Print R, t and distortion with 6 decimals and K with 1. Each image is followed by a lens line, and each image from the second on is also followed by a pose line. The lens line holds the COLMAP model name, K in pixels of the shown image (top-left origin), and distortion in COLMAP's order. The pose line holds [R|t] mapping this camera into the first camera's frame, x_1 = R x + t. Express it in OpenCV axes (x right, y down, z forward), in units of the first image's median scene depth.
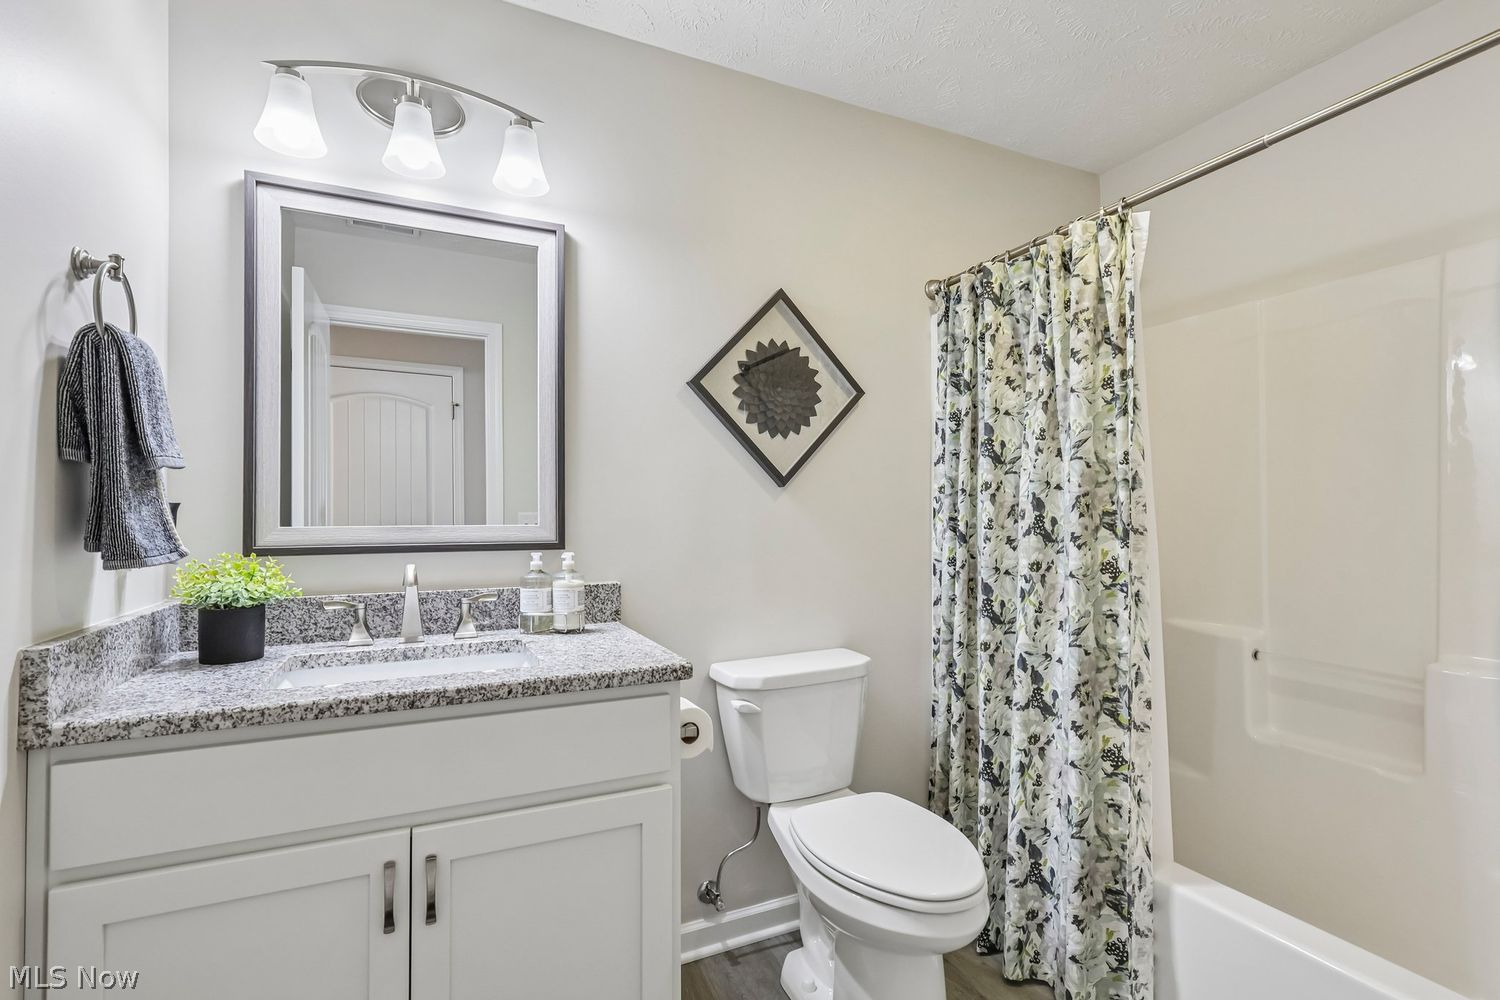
lens RADIAL K [[697.2, 0, 745.8], [0, 697.2, 504.7], [0, 0, 1]] dist [-0.000307, 0.001631]
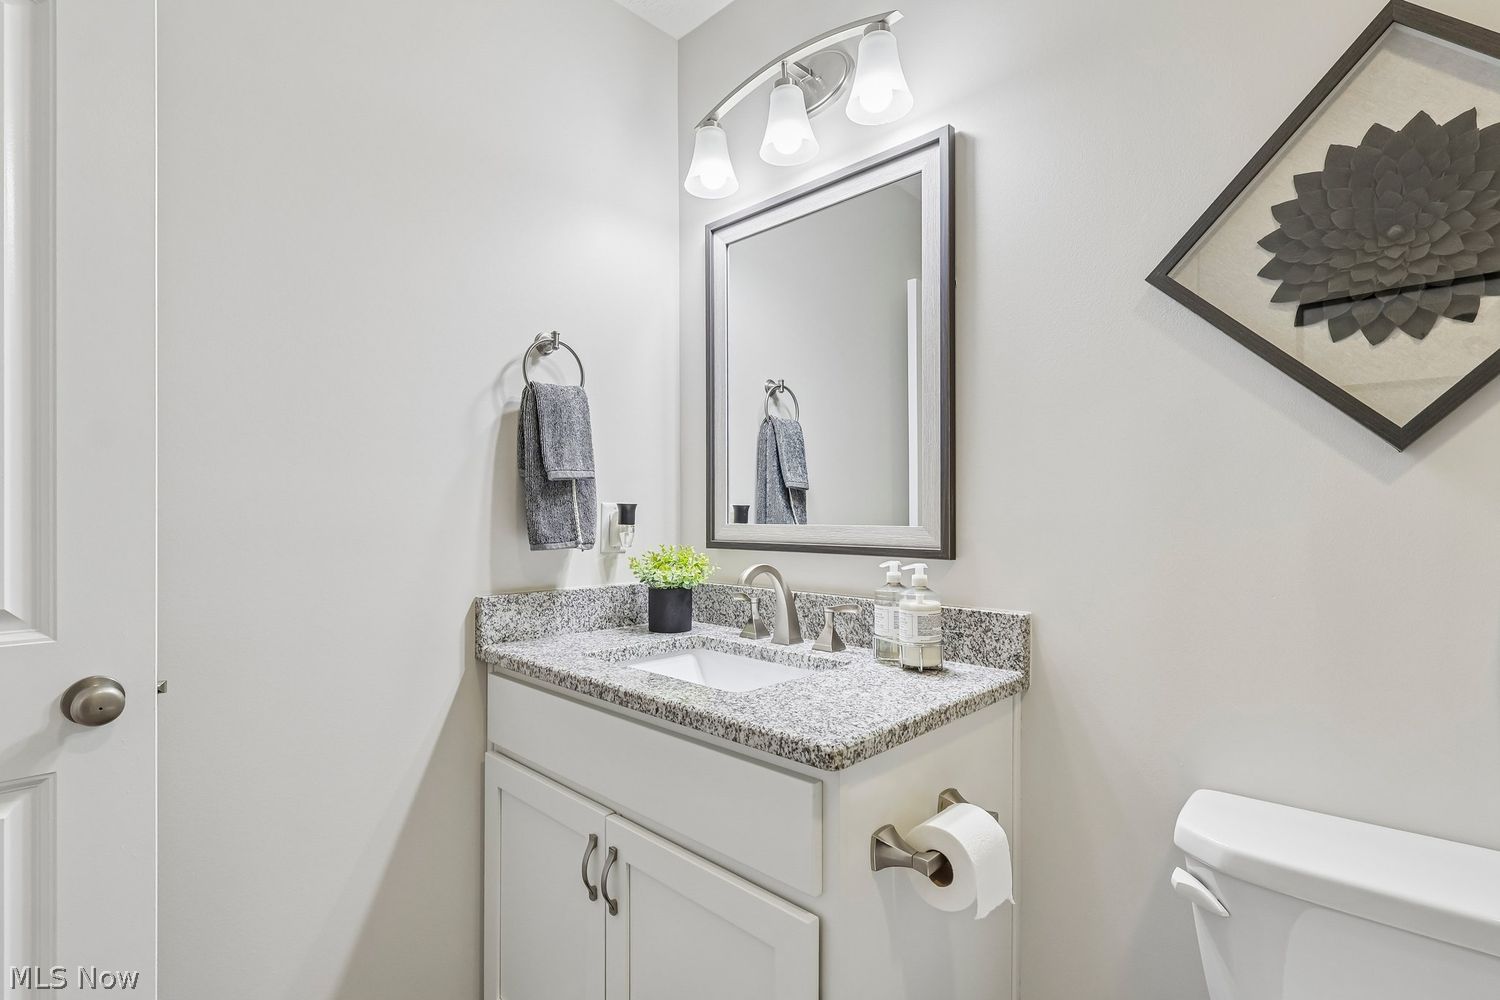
lens RADIAL K [[697.2, 0, 736.3], [0, 697.2, 522.6], [0, 0, 1]] dist [-0.000307, 0.001631]
pose [[0.362300, 0.012653, -0.931976, 0.416790], [0.011364, 0.999774, 0.017992, 0.008864], [0.931992, -0.017109, 0.362074, 0.601147]]
